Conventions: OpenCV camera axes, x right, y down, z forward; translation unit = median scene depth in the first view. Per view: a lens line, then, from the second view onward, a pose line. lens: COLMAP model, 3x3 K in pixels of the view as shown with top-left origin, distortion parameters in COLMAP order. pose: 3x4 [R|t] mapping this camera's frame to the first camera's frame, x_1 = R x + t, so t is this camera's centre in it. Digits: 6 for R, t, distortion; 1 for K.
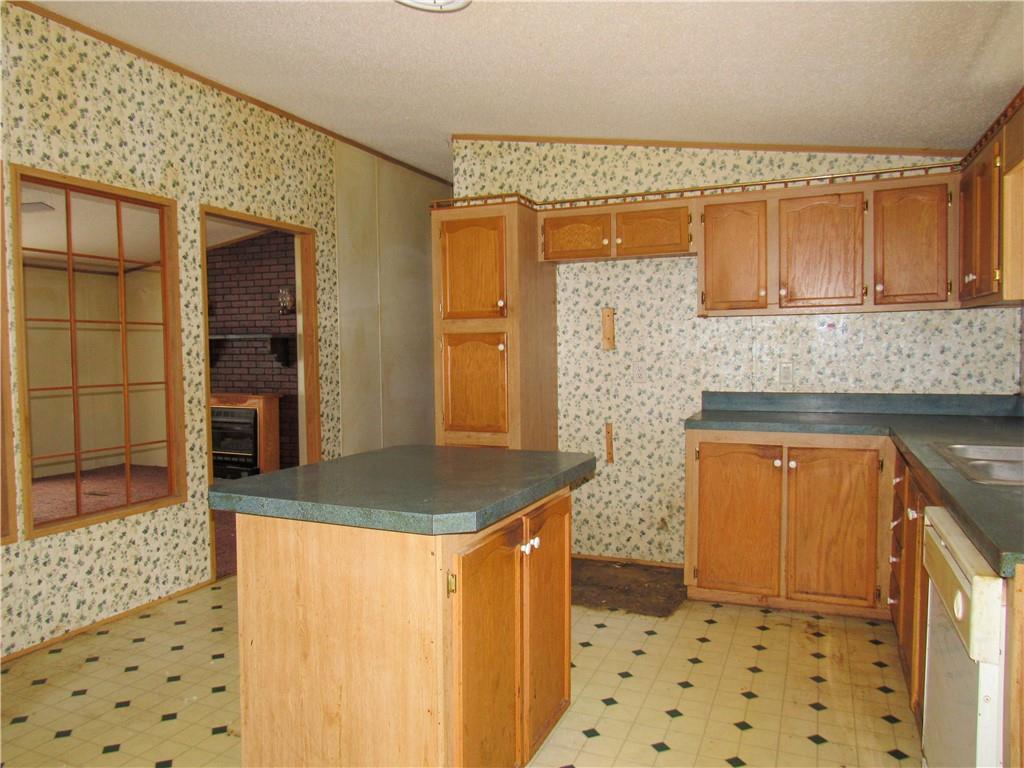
lens RADIAL K [[734.3, 0, 512.0], [0, 734.3, 384.0], [0, 0, 1]] dist [0.003463, -0.002267]
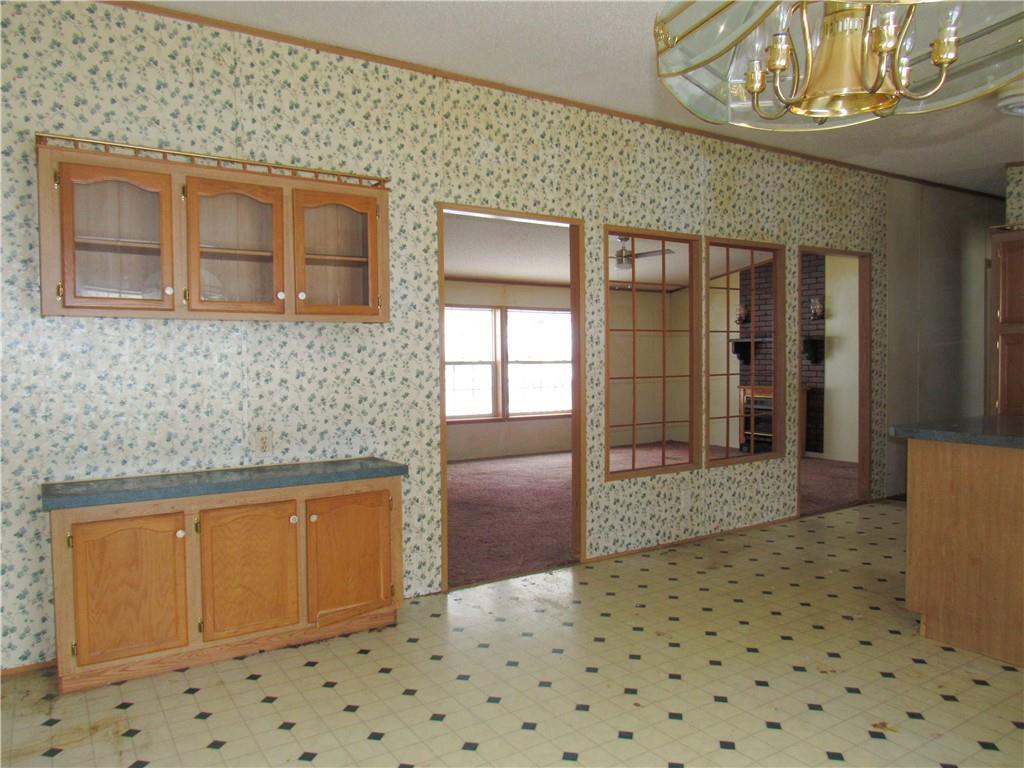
lens RADIAL K [[776.1, 0, 512.7], [0, 776.1, 393.3], [0, 0, 1]] dist [0.003699, 0.013525]
pose [[0.850077, 0.020253, -0.526268, -0.101602], [-0.016070, 0.999792, 0.012520, 0.026346], [0.526413, -0.002186, 0.850226, -0.537245]]
